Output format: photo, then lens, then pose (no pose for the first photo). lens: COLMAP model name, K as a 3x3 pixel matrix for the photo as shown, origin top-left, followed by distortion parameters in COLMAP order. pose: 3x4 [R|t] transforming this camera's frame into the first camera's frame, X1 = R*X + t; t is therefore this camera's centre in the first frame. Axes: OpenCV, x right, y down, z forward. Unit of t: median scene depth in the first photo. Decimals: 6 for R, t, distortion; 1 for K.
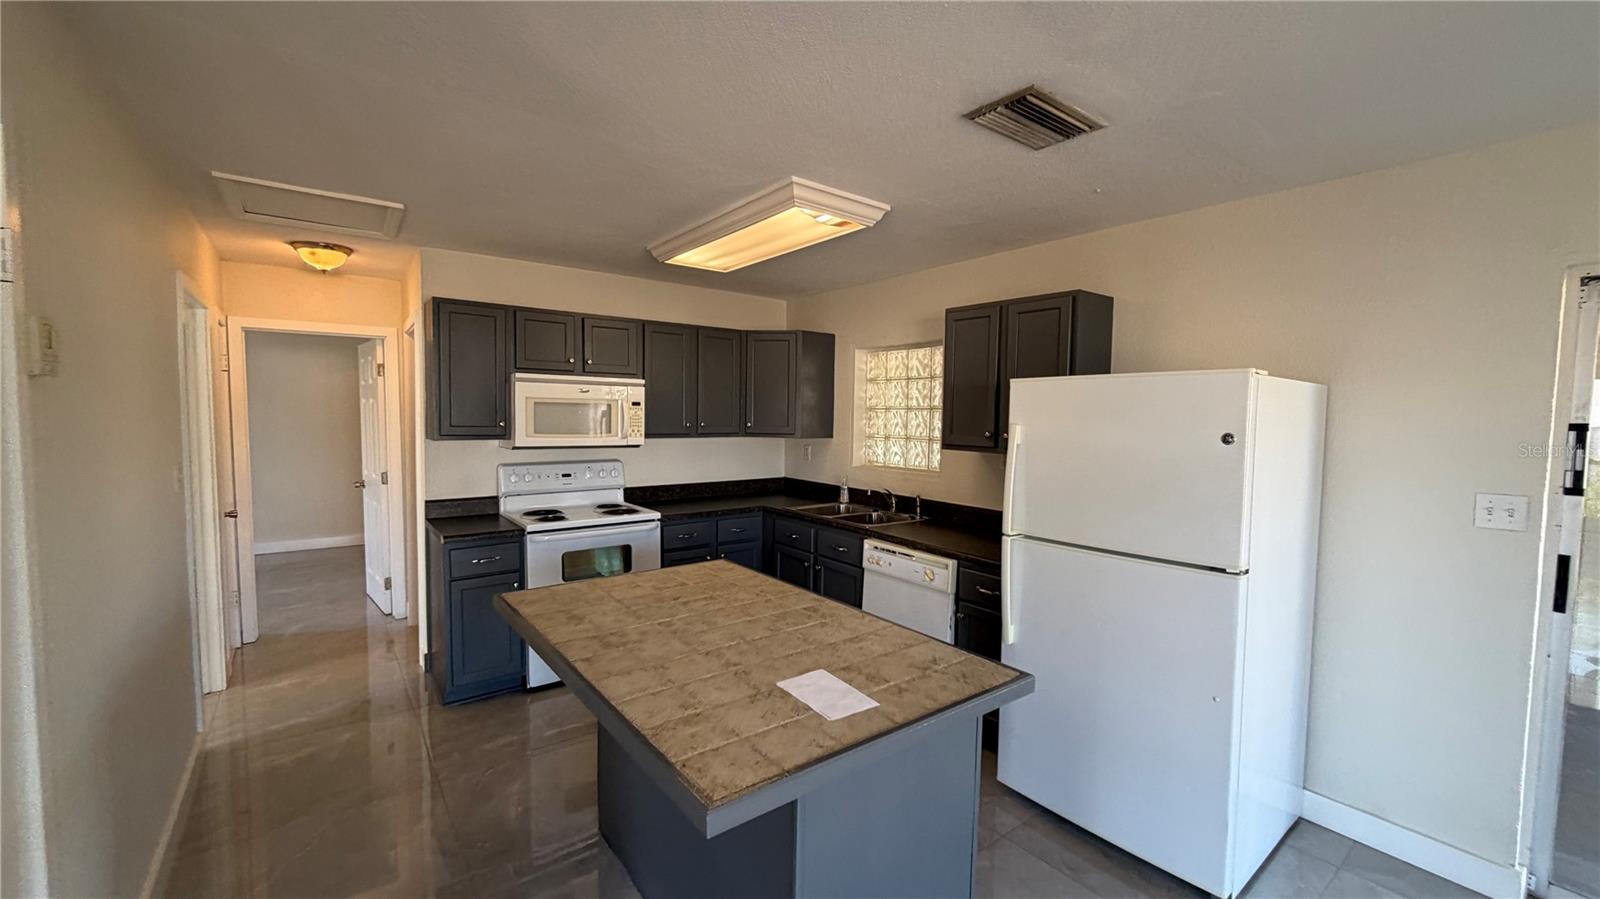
lens RADIAL K [[636.8, 0, 807.4], [0, 636.8, 450.2], [0, 0, 1]] dist [0.002384, -0.000383]
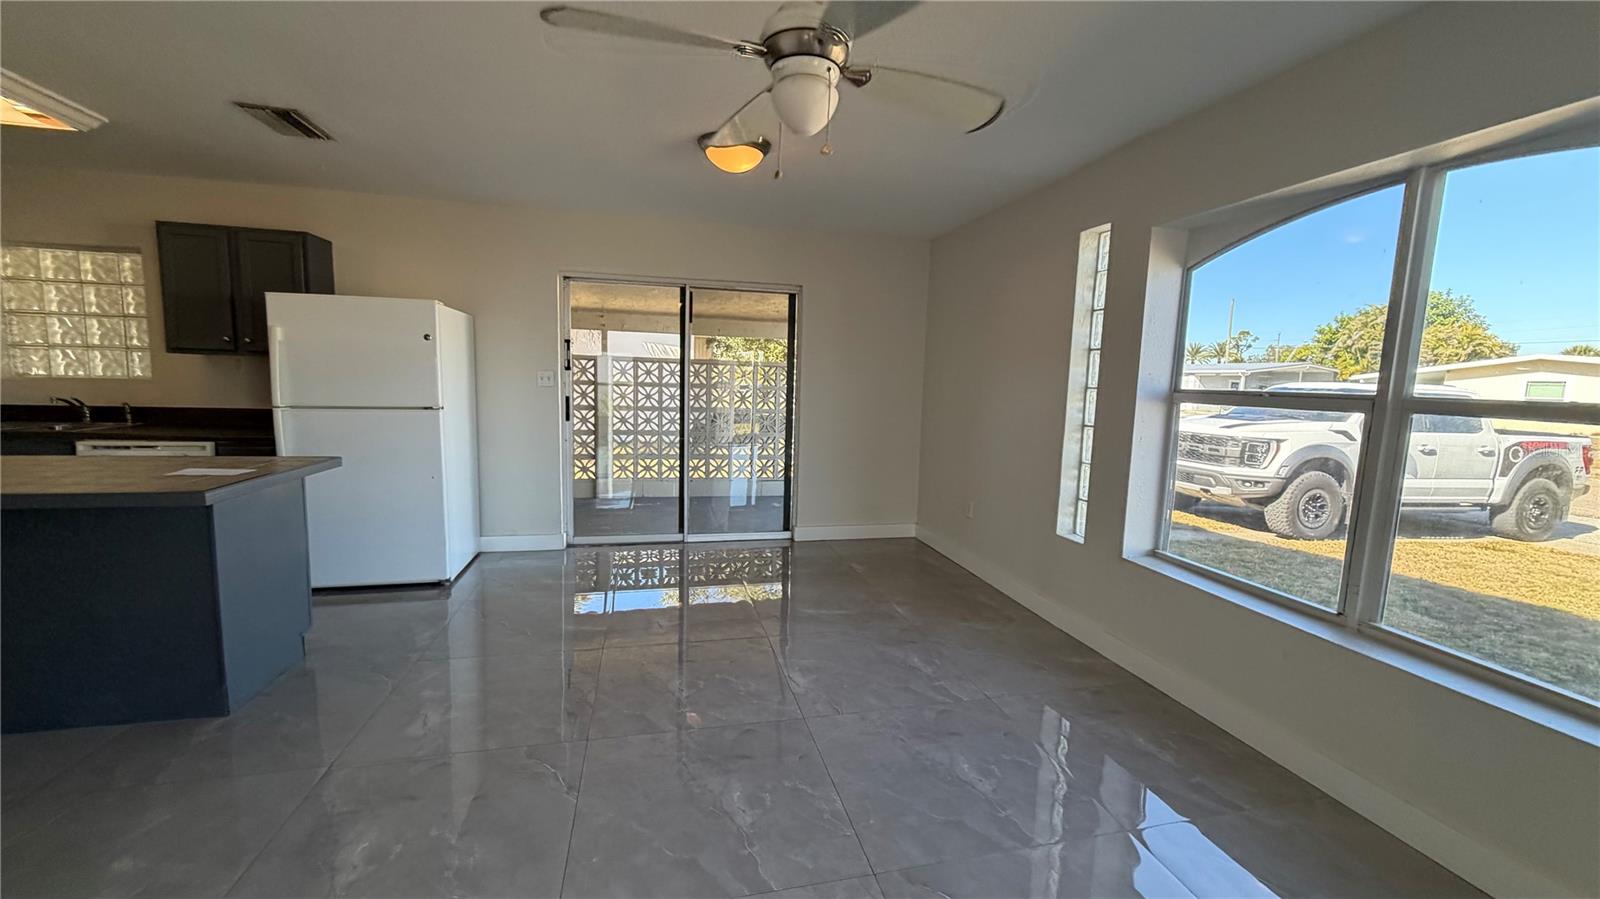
lens RADIAL K [[636.8, 0, 806.7], [0, 636.8, 453.0], [0, 0, 1]] dist [0.002384, -0.000383]
pose [[0.409543, -0.107647, 0.905917, -0.438557], [0.032315, 0.994103, 0.103517, 0.115887], [-0.911718, -0.013120, 0.410607, -0.562663]]
